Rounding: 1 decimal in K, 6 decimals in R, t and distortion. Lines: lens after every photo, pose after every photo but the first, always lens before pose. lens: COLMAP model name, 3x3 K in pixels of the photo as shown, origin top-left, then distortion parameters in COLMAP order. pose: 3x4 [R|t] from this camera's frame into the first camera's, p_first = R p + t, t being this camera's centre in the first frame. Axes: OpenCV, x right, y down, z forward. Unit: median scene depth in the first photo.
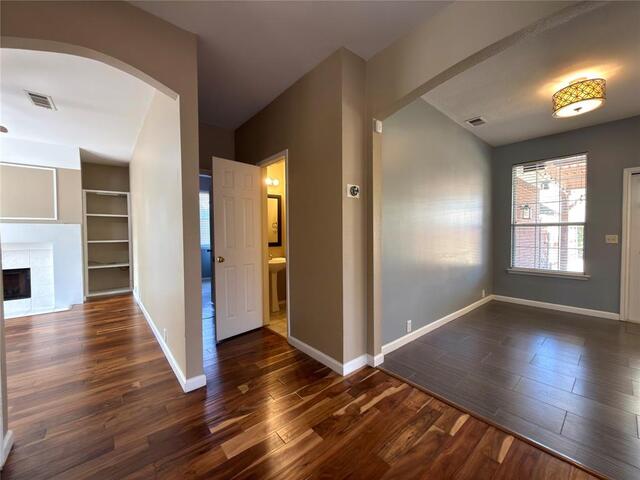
lens RADIAL K [[255.3, 0, 319.6], [0, 255.3, 241.4], [0, 0, 1]] dist [0.000966, -0.000267]
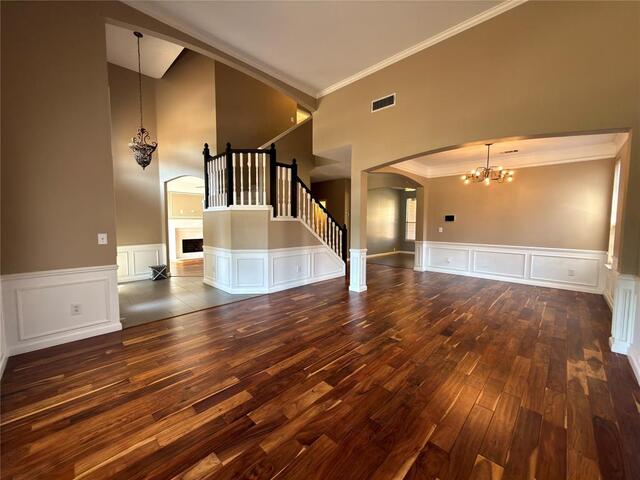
lens RADIAL K [[255.3, 0, 319.6], [0, 255.3, 240.1], [0, 0, 1]] dist [0.000966, -0.000267]
pose [[0.994864, 0.000800, 0.101220, -0.326651], [-0.004143, 0.999453, 0.032814, 0.035296], [-0.101138, -0.033065, 0.994323, -1.292879]]
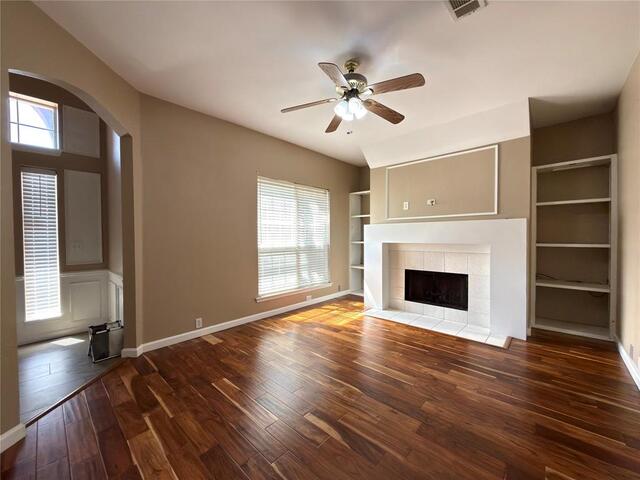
lens RADIAL K [[255.3, 0, 320.2], [0, 255.3, 242.1], [0, 0, 1]] dist [0.000966, -0.000267]
pose [[0.120319, 0.016225, -0.992603, -0.338665], [-0.028190, 0.999519, 0.012921, 0.001289], [0.992335, 0.026427, 0.120719, 0.387043]]
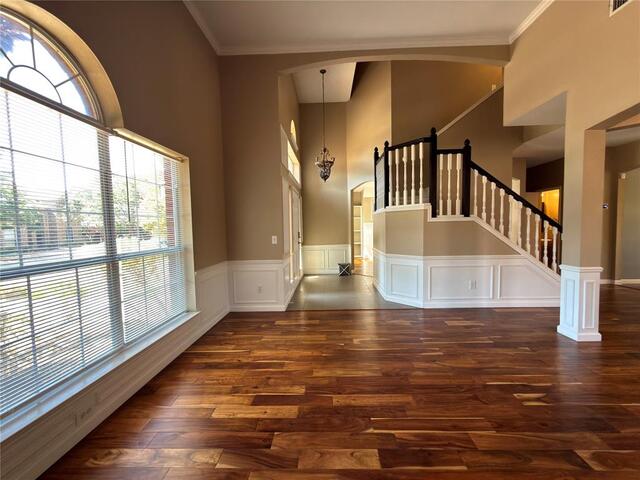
lens RADIAL K [[255.3, 0, 320.4], [0, 255.3, 239.6], [0, 0, 1]] dist [0.000966, -0.000267]
pose [[0.746750, 0.025137, -0.664629, -0.132450], [-0.007296, 0.999535, 0.029606, 0.029451], [0.665065, -0.017260, 0.746586, -1.140746]]
